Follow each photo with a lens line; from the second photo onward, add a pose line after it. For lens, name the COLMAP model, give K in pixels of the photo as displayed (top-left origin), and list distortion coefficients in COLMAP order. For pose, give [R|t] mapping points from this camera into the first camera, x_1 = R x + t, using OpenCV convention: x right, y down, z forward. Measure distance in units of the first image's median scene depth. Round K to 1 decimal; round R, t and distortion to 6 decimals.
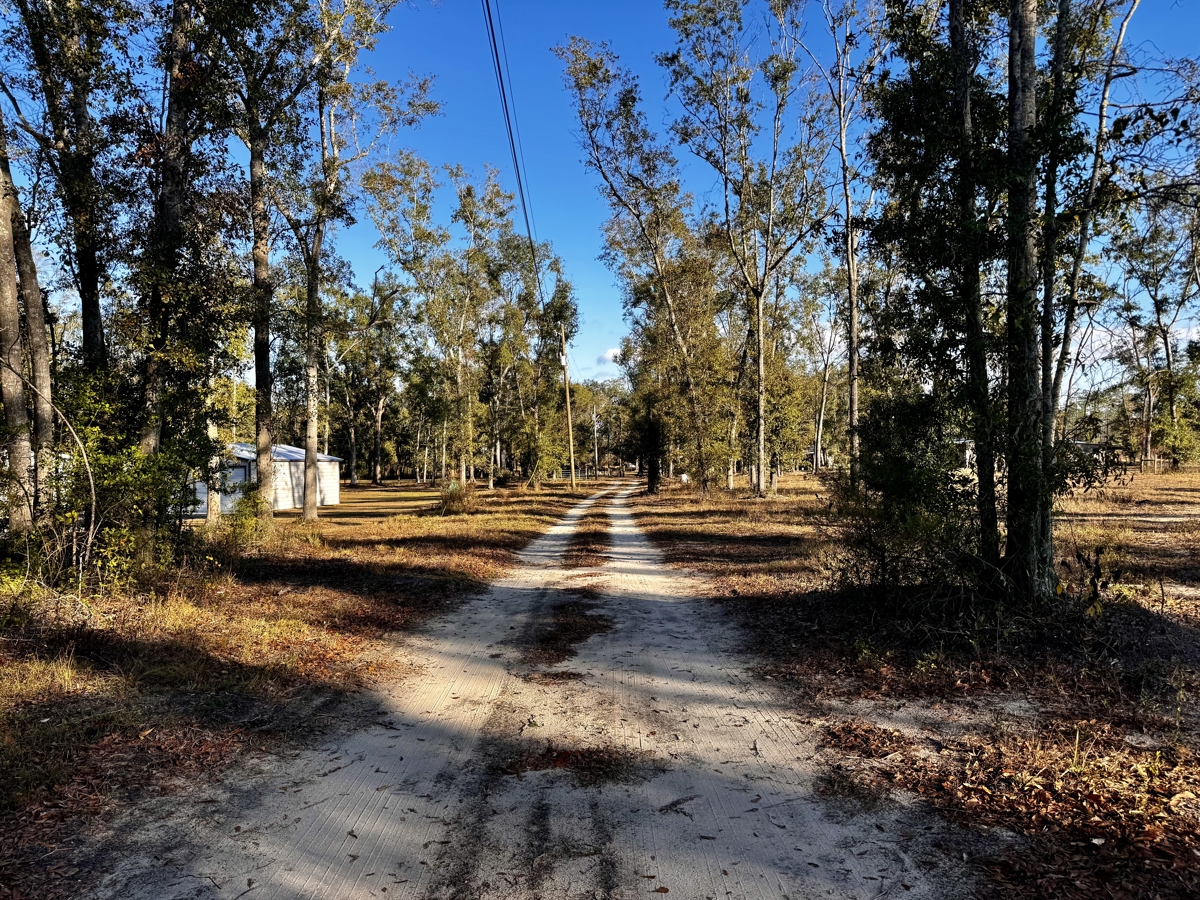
lens RADIAL K [[840.0, 0, 605.1], [0, 840.0, 448.7], [0, 0, 1]] dist [0.007840, -0.011833]
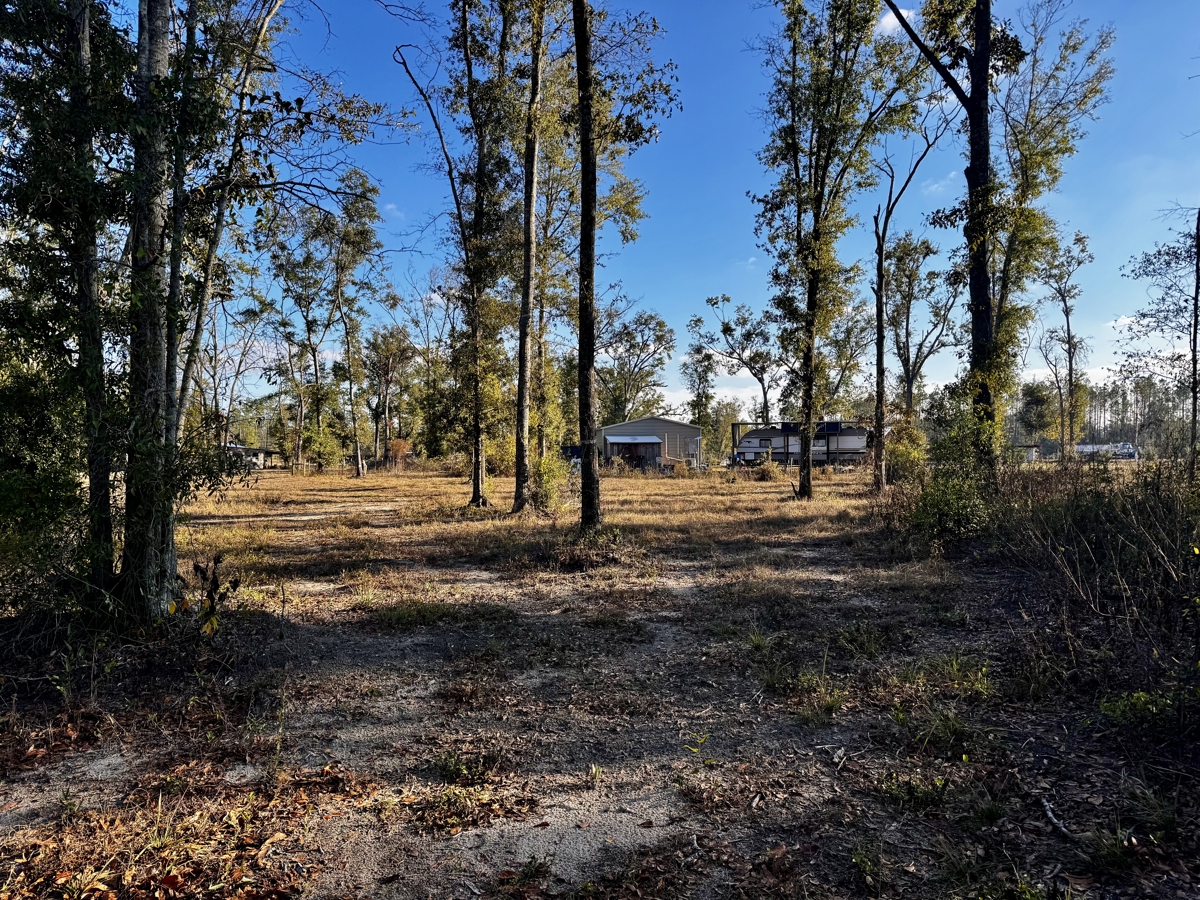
lens RADIAL K [[840.0, 0, 607.3], [0, 840.0, 454.1], [0, 0, 1]] dist [0.007840, -0.011833]
pose [[0.603527, 0.014188, 0.797216, 0.044218], [-0.015972, 0.999856, -0.005702, 0.002287], [-0.797182, -0.009292, 0.603667, 0.044841]]
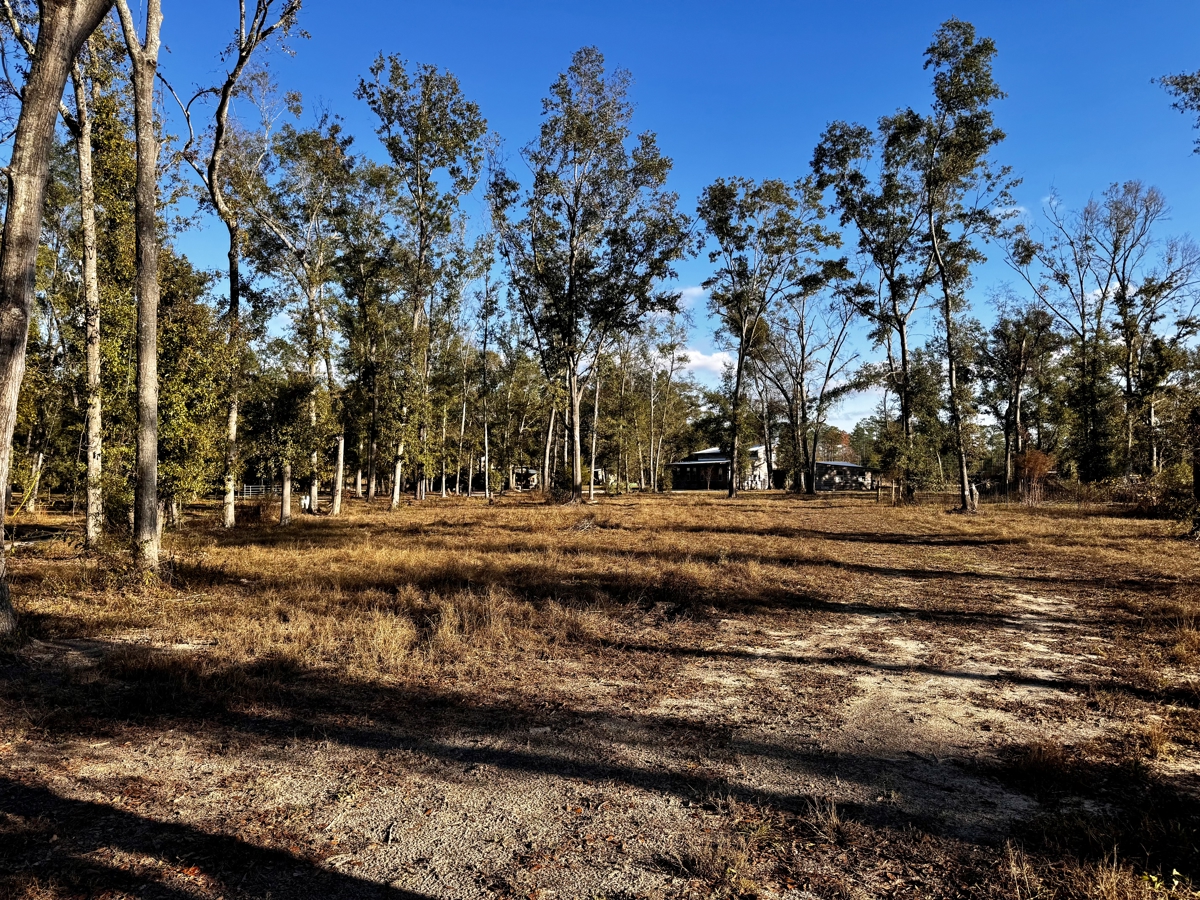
lens RADIAL K [[840.0, 0, 618.5], [0, 840.0, 473.9], [0, 0, 1]] dist [0.007840, -0.011833]
pose [[0.976681, 0.011892, 0.214364, 1.097720], [-0.013573, 0.999888, 0.006373, -0.004448], [-0.214264, -0.009134, 0.976733, 1.325616]]
